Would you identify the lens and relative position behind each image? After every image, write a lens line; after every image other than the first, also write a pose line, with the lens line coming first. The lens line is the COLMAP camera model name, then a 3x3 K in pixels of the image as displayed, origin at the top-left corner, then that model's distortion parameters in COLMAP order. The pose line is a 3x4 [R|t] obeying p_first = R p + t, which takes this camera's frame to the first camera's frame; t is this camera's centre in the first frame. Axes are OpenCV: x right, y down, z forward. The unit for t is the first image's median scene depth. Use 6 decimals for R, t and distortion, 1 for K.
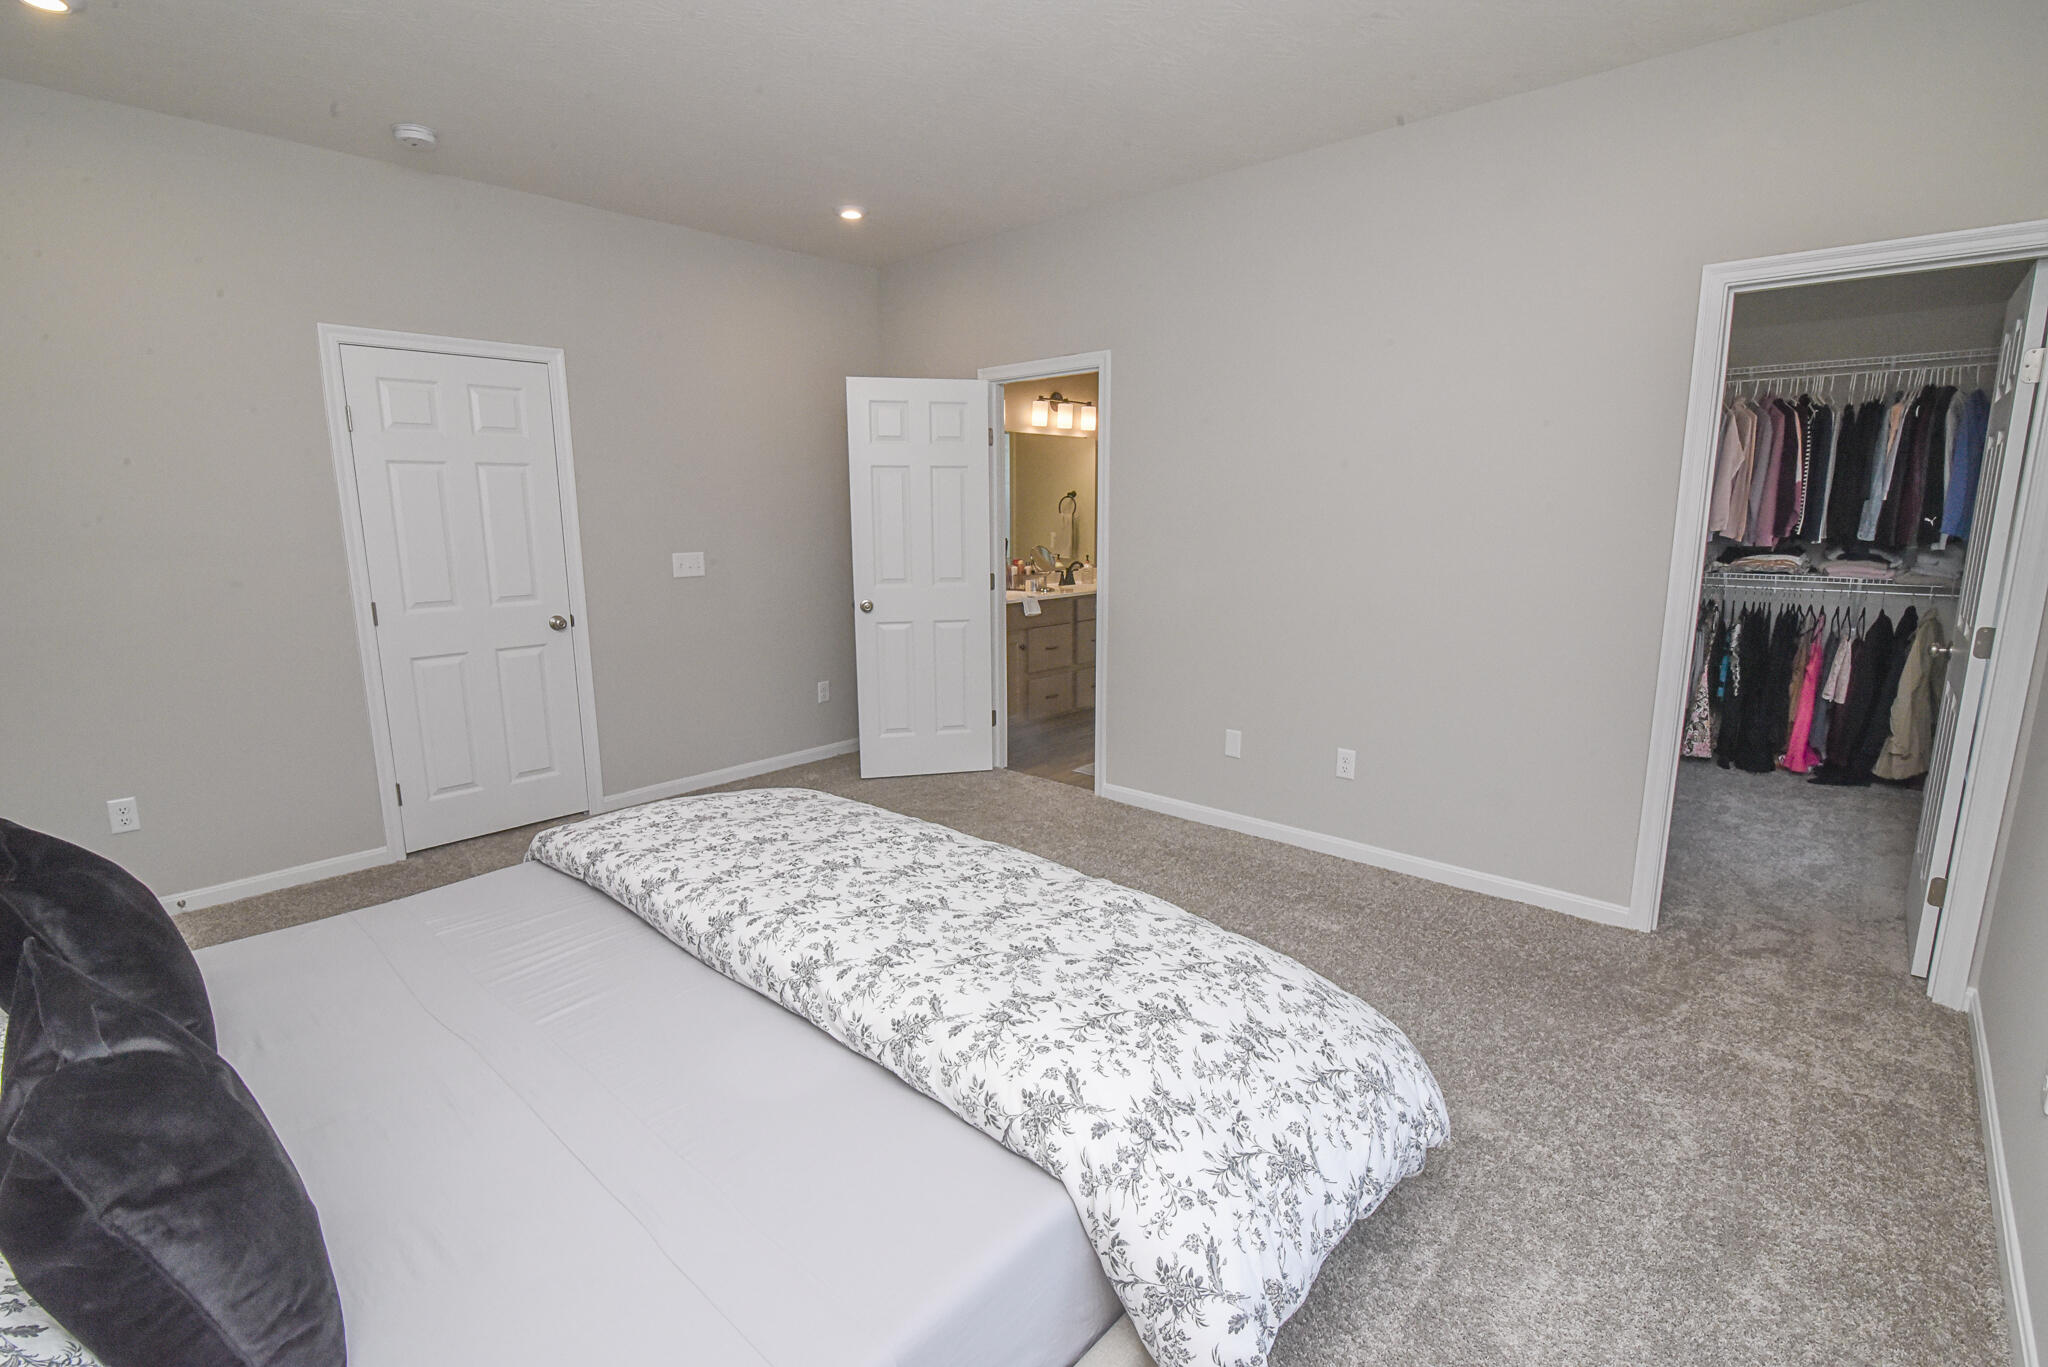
lens RADIAL K [[942.7, 0, 1024.0], [0, 942.7, 683.5], [0, 0, 1]] dist [-0.021754, 0.001482]
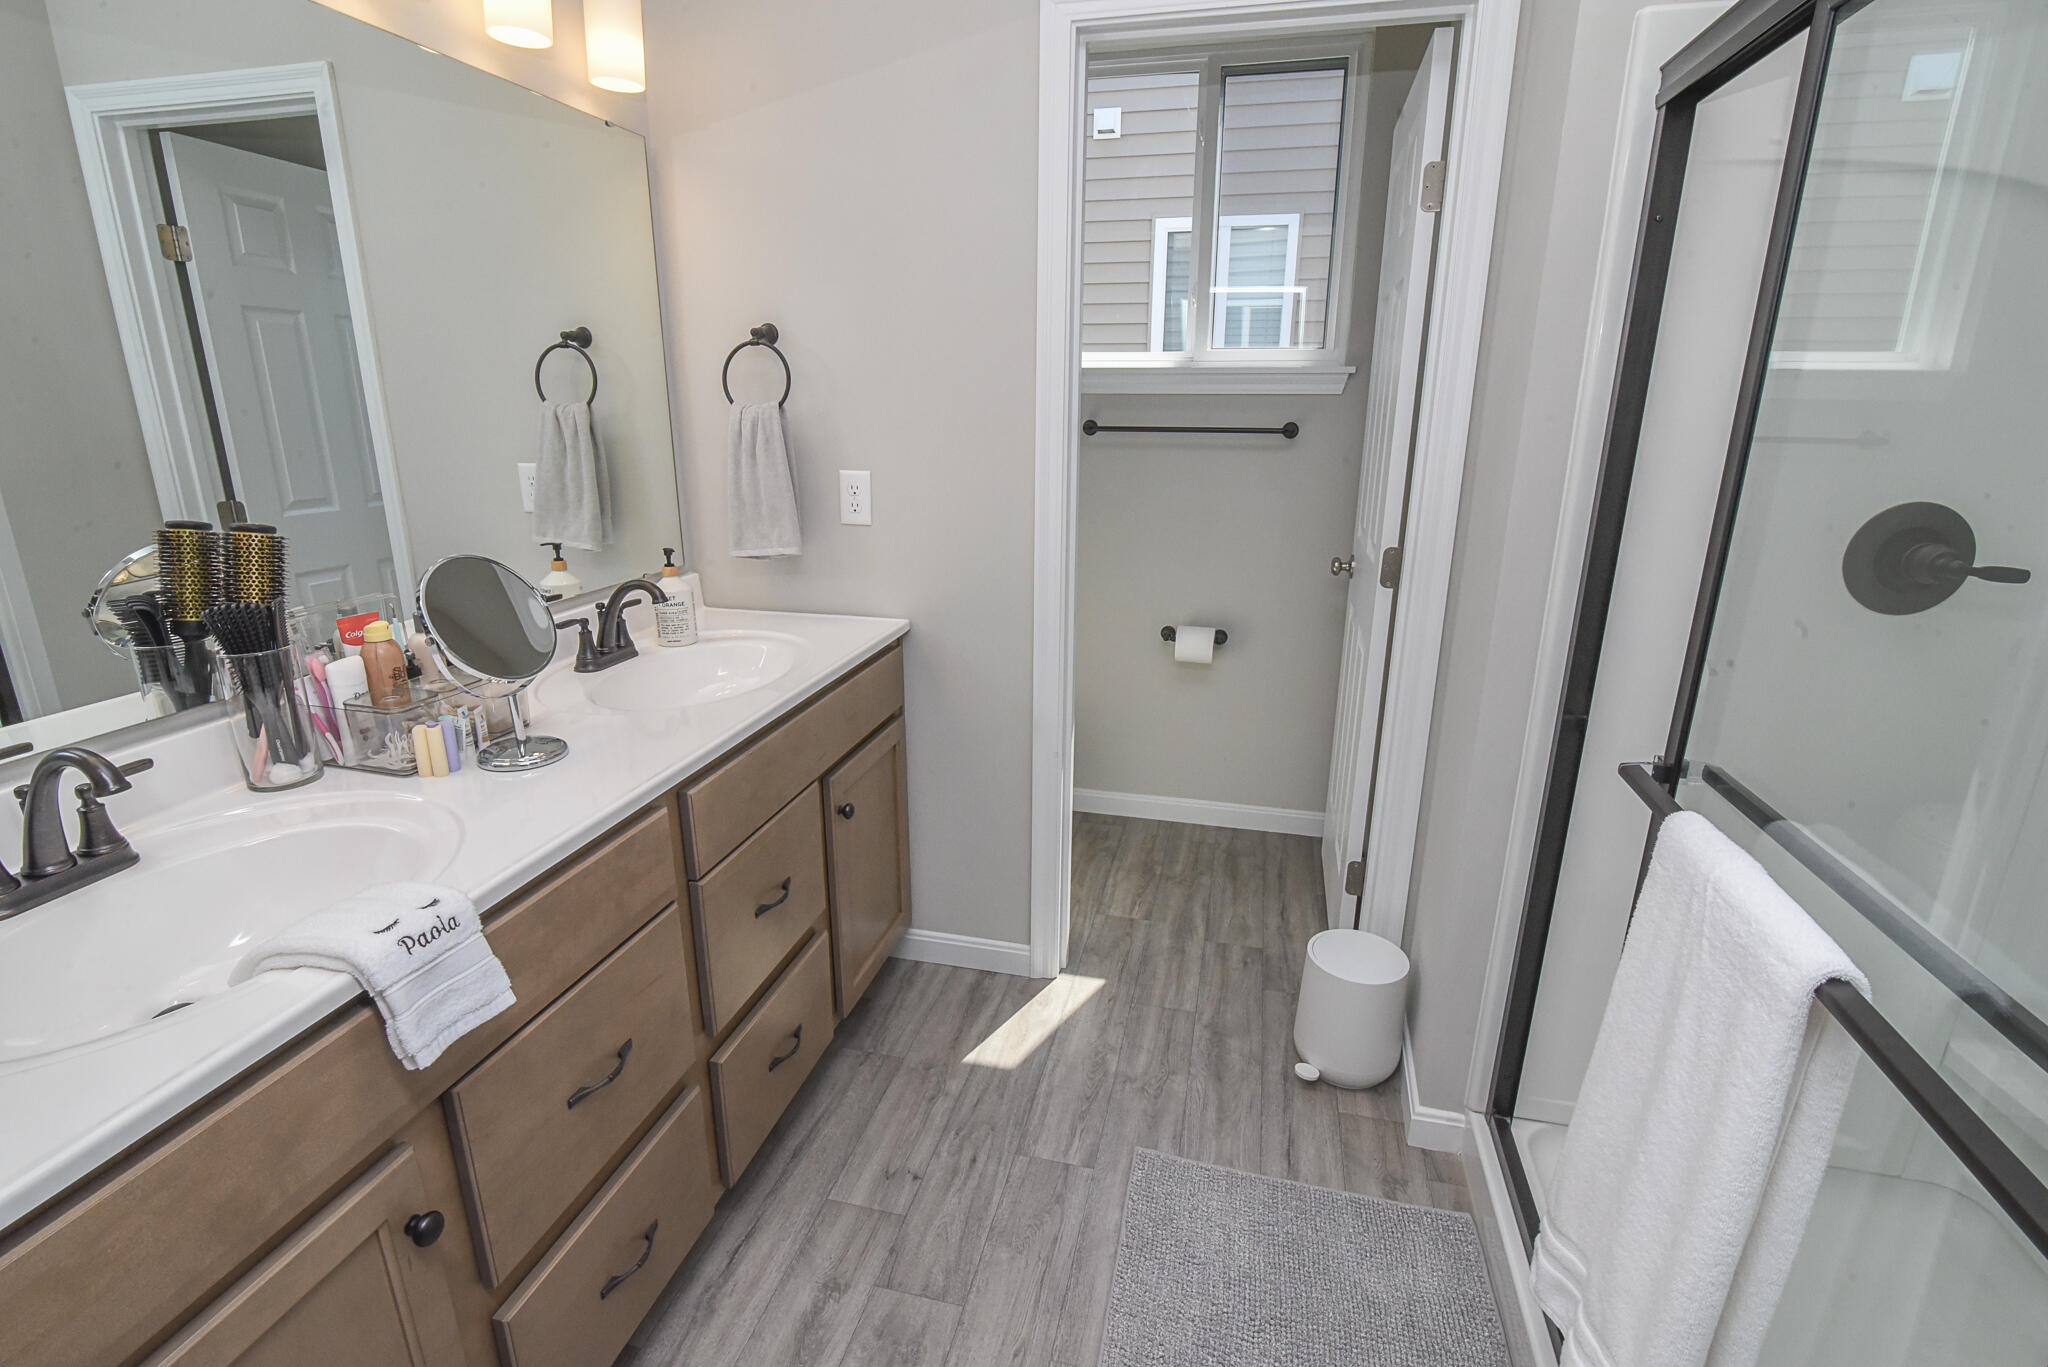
lens RADIAL K [[942.7, 0, 1024.0], [0, 942.7, 683.5], [0, 0, 1]] dist [-0.021754, 0.001482]
pose [[0.875023, -0.130522, 0.466154, 0.021876], [0.079391, 0.988619, 0.127786, -0.118920], [-0.477527, -0.074807, 0.875426, 0.666288]]
